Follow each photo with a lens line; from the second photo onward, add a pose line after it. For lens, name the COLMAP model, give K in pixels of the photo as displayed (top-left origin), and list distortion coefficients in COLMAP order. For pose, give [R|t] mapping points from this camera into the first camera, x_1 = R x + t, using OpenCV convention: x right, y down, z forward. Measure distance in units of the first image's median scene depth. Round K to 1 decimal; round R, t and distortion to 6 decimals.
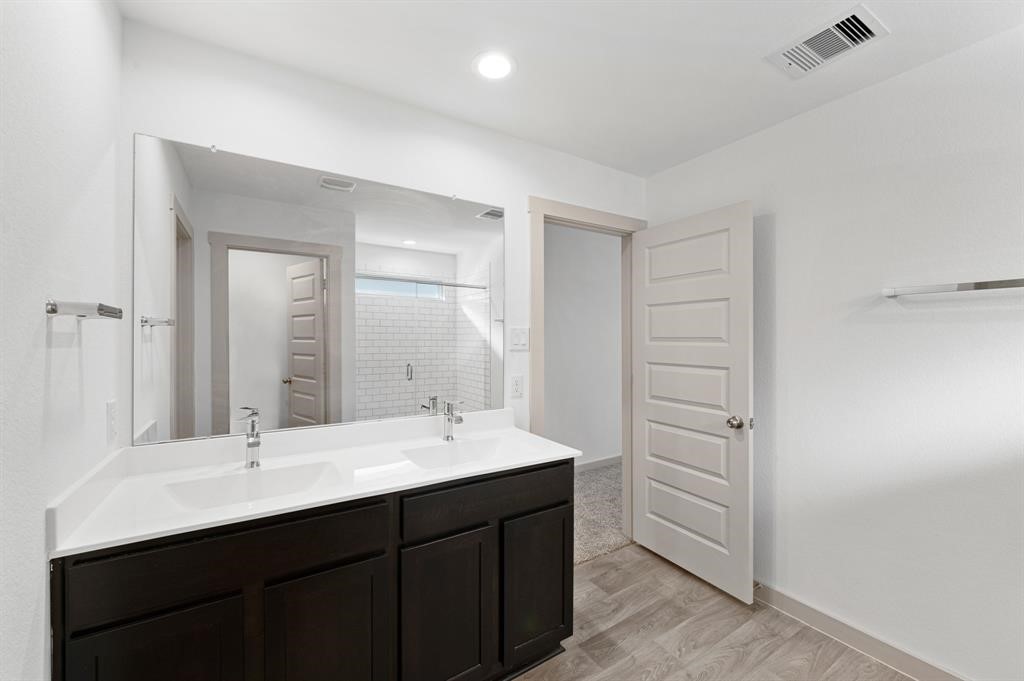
lens RADIAL K [[407.9, 0, 513.7], [0, 407.9, 341.2], [0, 0, 1]] dist [-0.001878, -0.000058]
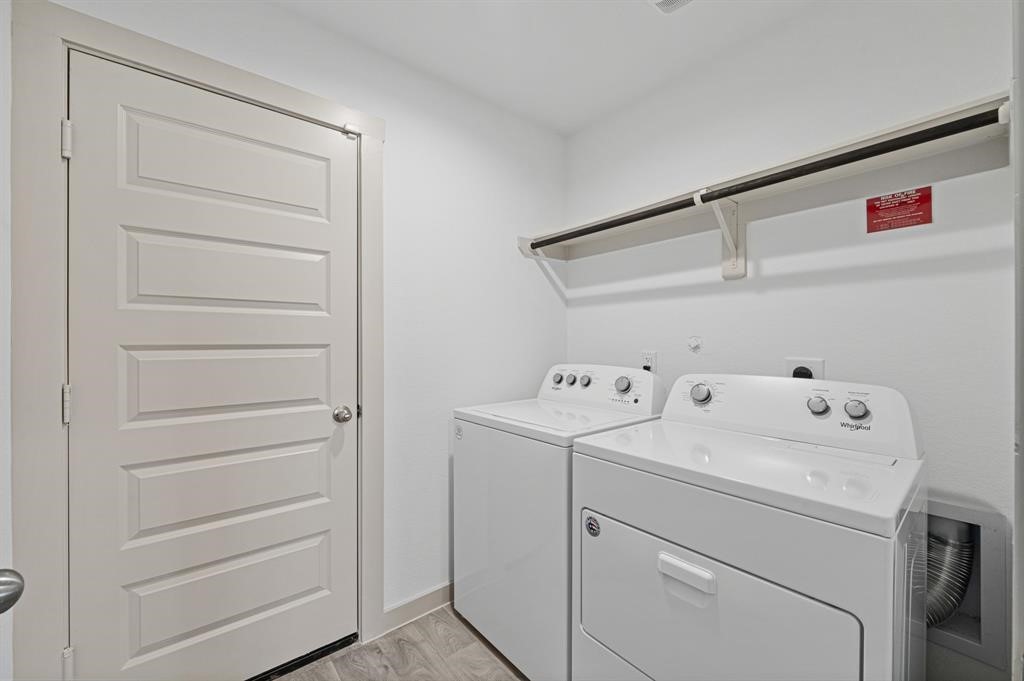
lens RADIAL K [[407.9, 0, 512.0], [0, 407.9, 338.3], [0, 0, 1]] dist [-0.001878, -0.000058]
pose [[-0.146861, -0.005861, 0.989140, -0.254761], [0.000413, 0.999982, 0.005986, 0.047179], [-0.989157, 0.001288, -0.146856, 0.753686]]
